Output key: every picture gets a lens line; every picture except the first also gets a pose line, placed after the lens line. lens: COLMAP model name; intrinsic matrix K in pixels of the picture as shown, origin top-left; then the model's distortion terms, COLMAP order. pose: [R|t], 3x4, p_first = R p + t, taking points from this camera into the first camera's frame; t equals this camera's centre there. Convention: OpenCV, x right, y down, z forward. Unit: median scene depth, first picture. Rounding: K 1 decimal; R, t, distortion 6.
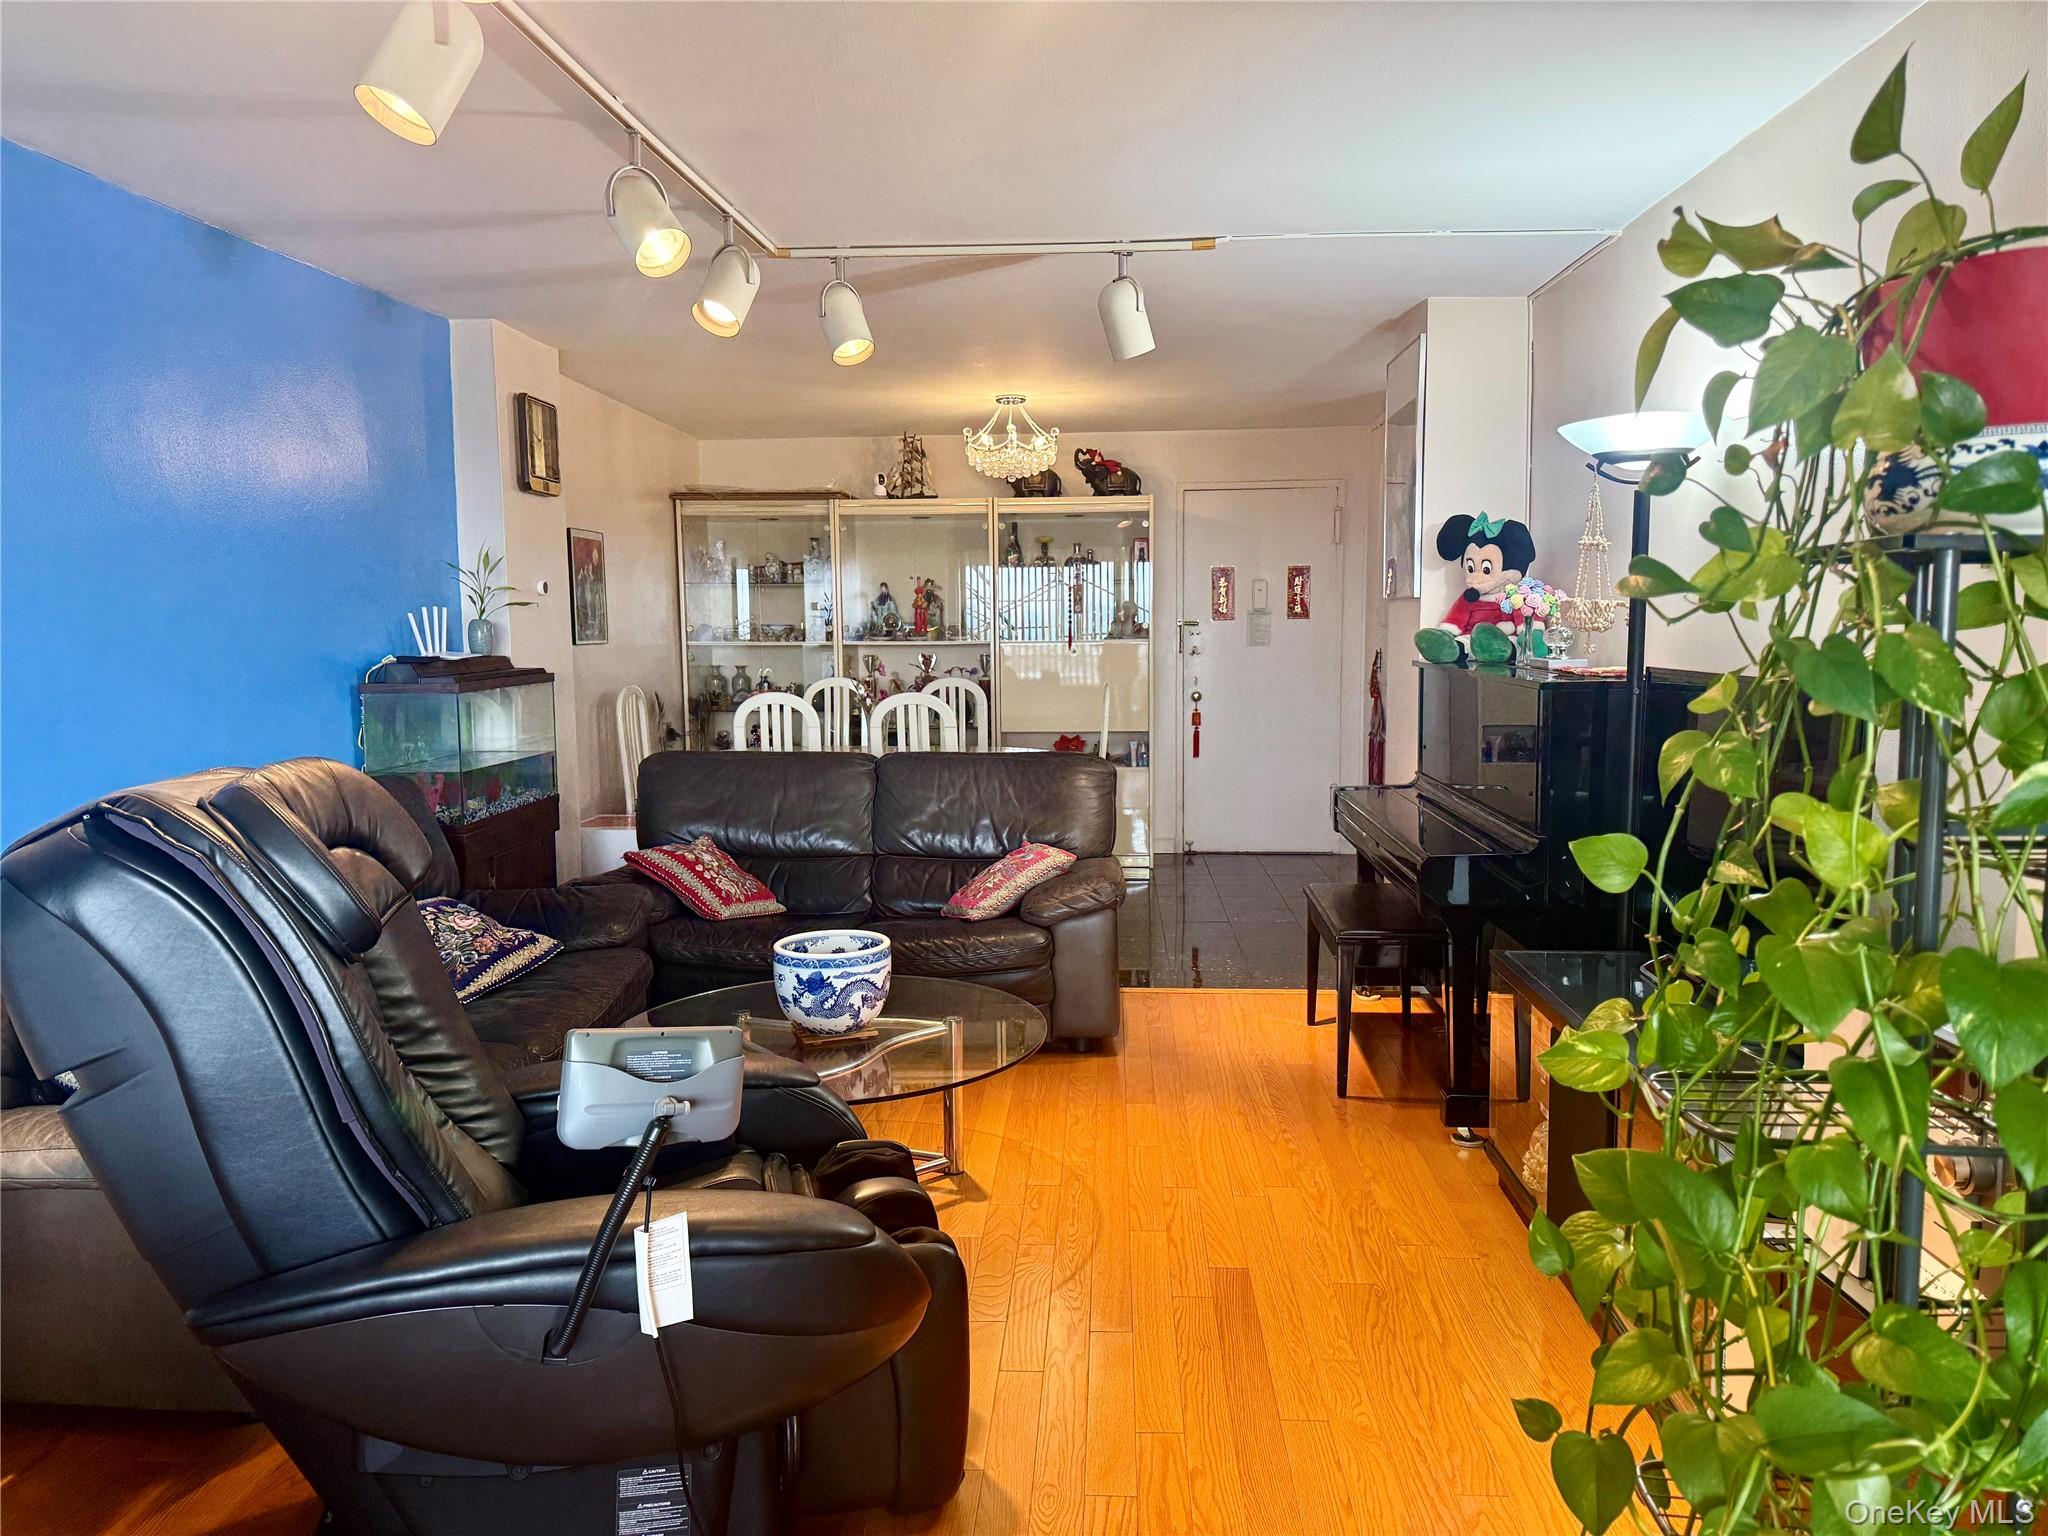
lens RADIAL K [[1603.2, 0, 1036.8], [0, 1603.2, 767.0], [0, 0, 1]] dist [0.047312, -0.005156]
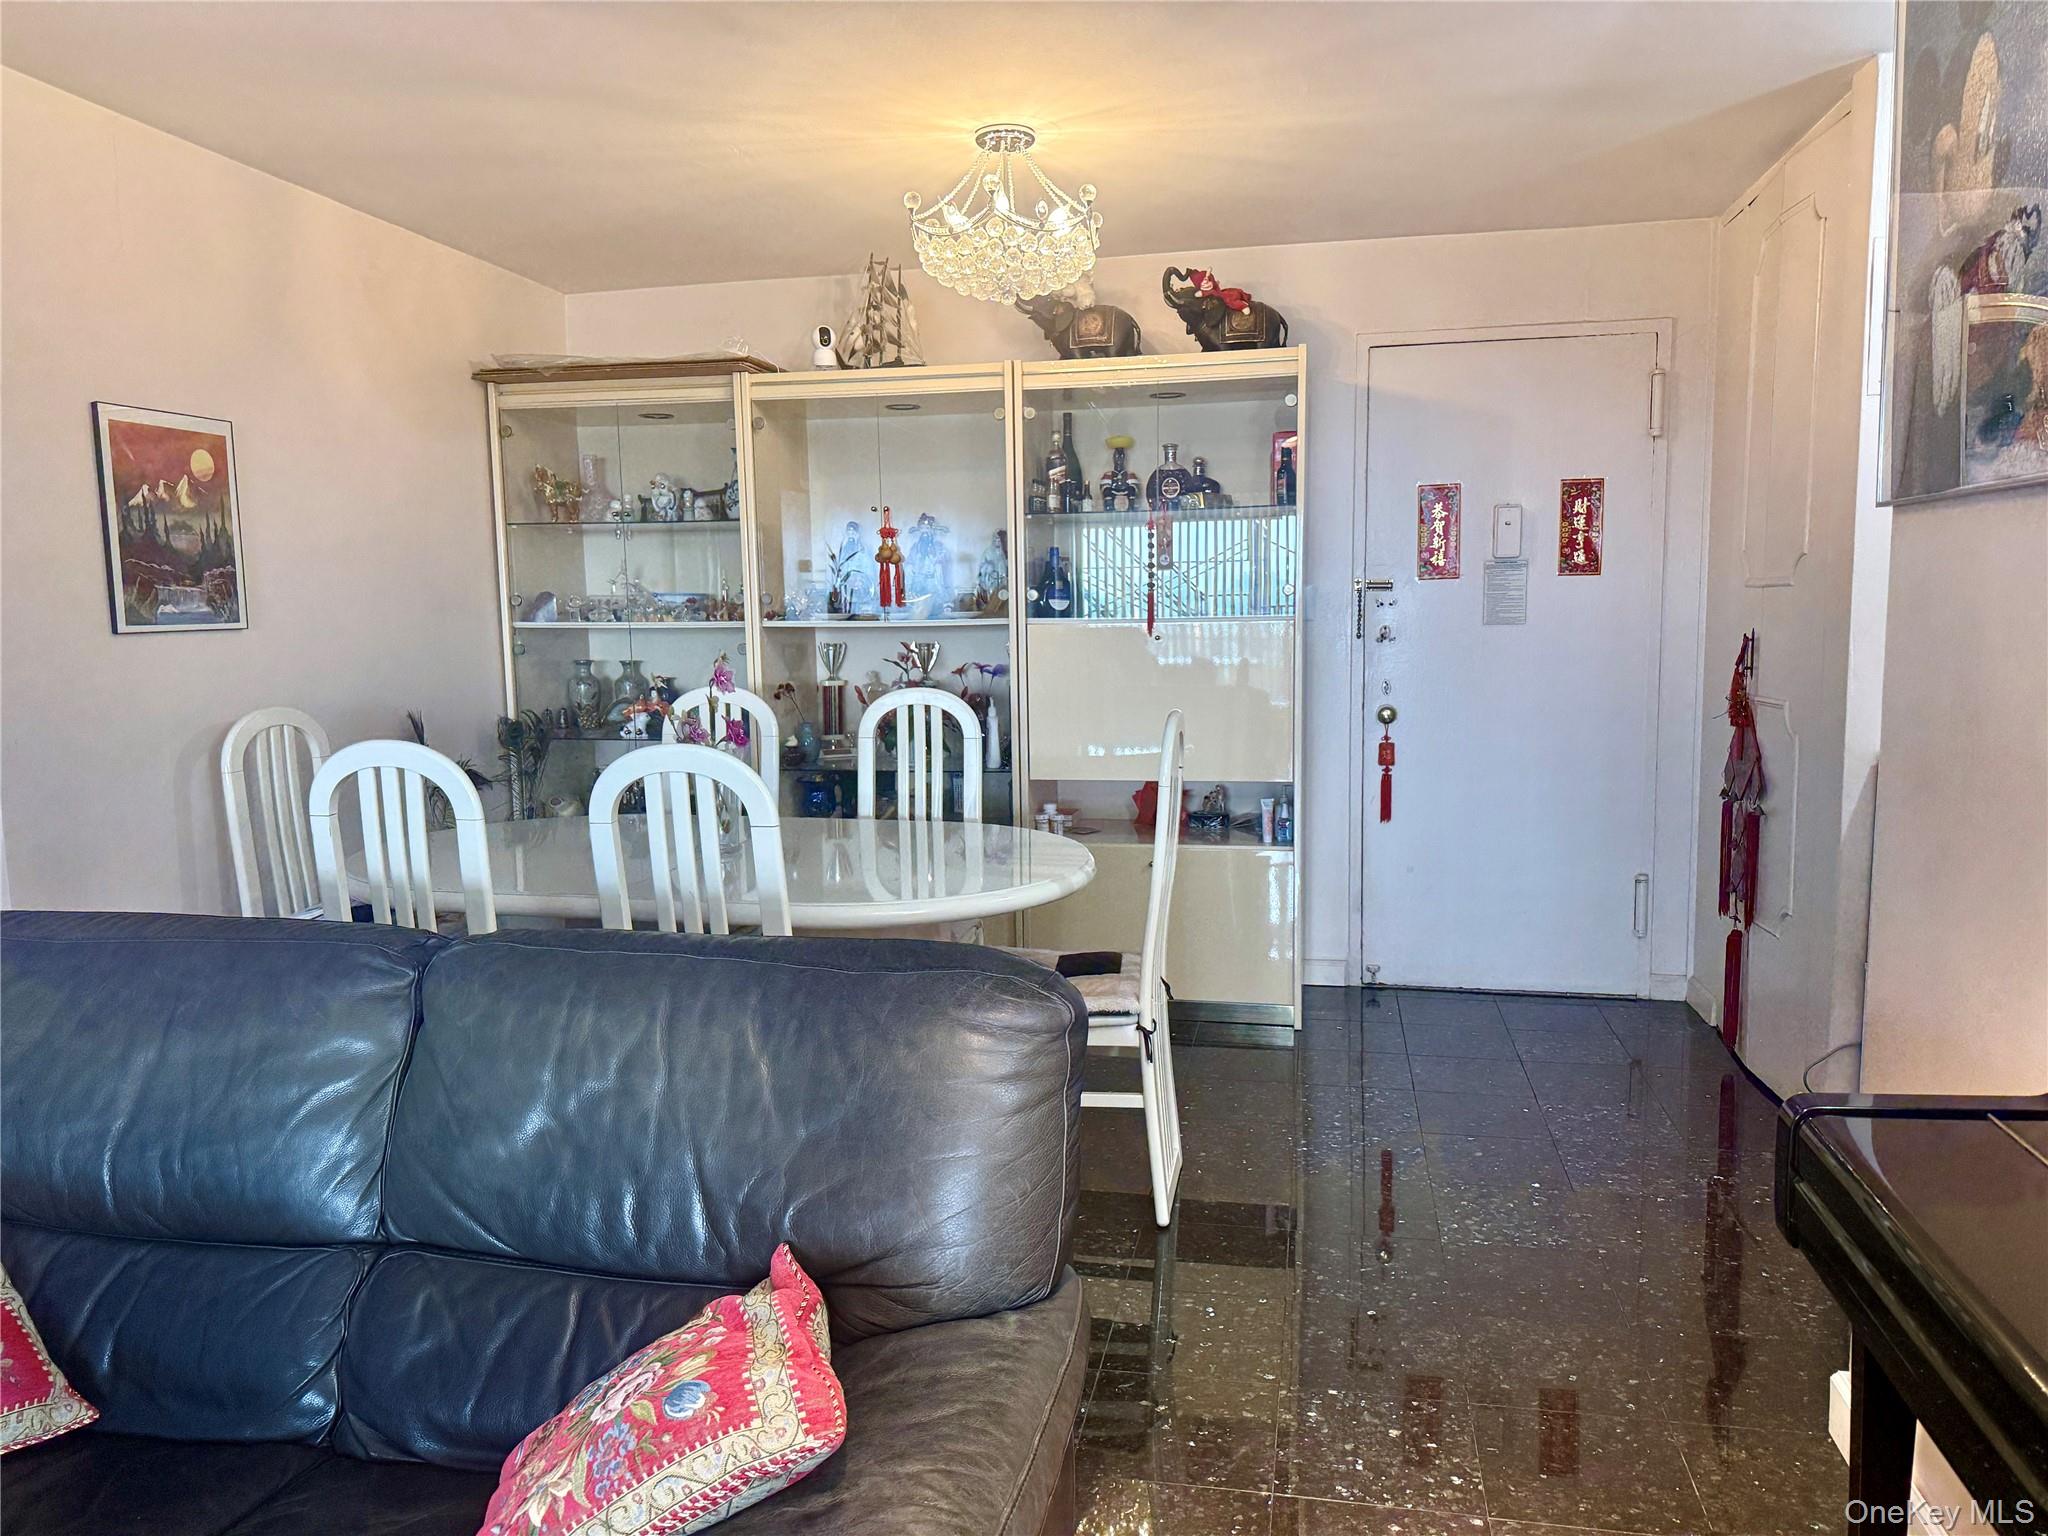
lens RADIAL K [[1603.2, 0, 1005.3], [0, 1603.2, 783.6], [0, 0, 1]] dist [0.047312, -0.005156]
pose [[0.988468, 0.010432, -0.151071, 0.054169], [-0.006375, 0.999607, 0.027312, -0.035759], [0.151296, -0.026034, 0.988146, 0.434496]]
